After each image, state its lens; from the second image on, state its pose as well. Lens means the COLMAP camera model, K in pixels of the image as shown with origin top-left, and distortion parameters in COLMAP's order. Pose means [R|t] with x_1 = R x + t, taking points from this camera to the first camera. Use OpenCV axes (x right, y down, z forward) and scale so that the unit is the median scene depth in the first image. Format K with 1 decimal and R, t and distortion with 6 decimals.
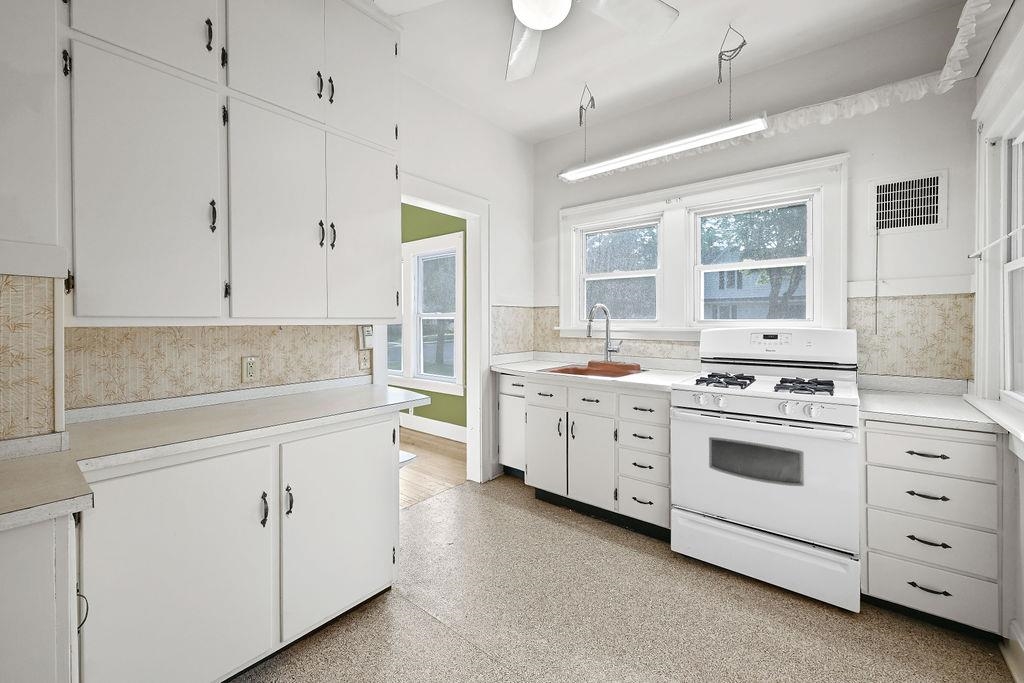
lens RADIAL K [[418.8, 0, 512.6], [0, 418.8, 327.0], [0, 0, 1]] dist [-0.000289, -0.000159]
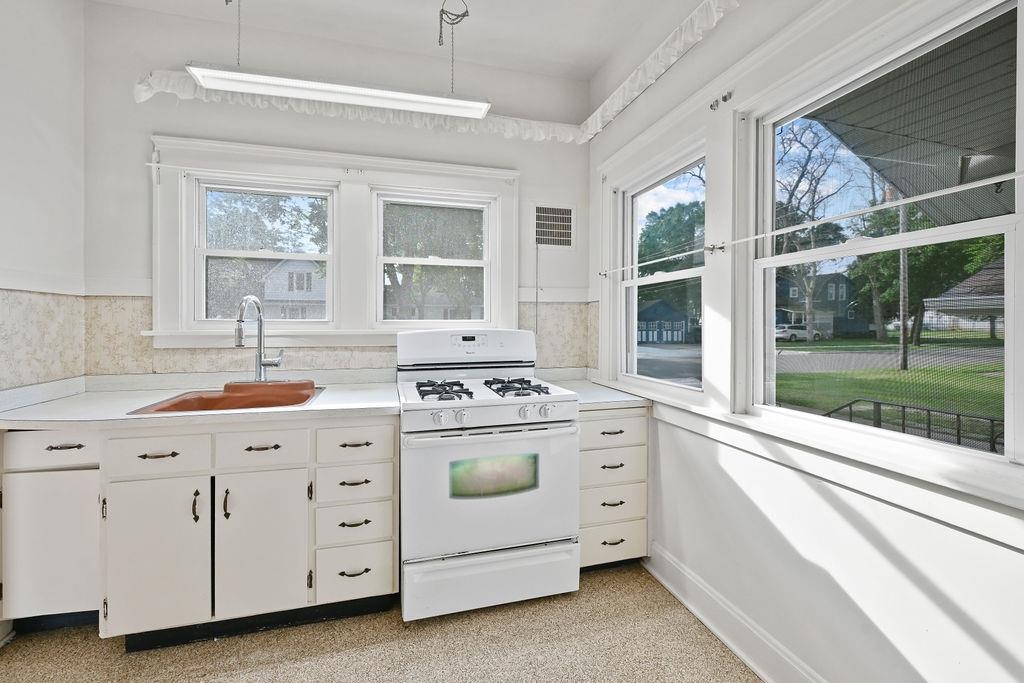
lens RADIAL K [[418.8, 0, 512.6], [0, 418.8, 327.0], [0, 0, 1]] dist [-0.000289, -0.000159]
pose [[0.584709, -0.006014, 0.811221, -0.109185], [0.008991, 0.999959, 0.000933, -0.003192], [-0.811193, 0.006748, 0.584739, 0.350189]]
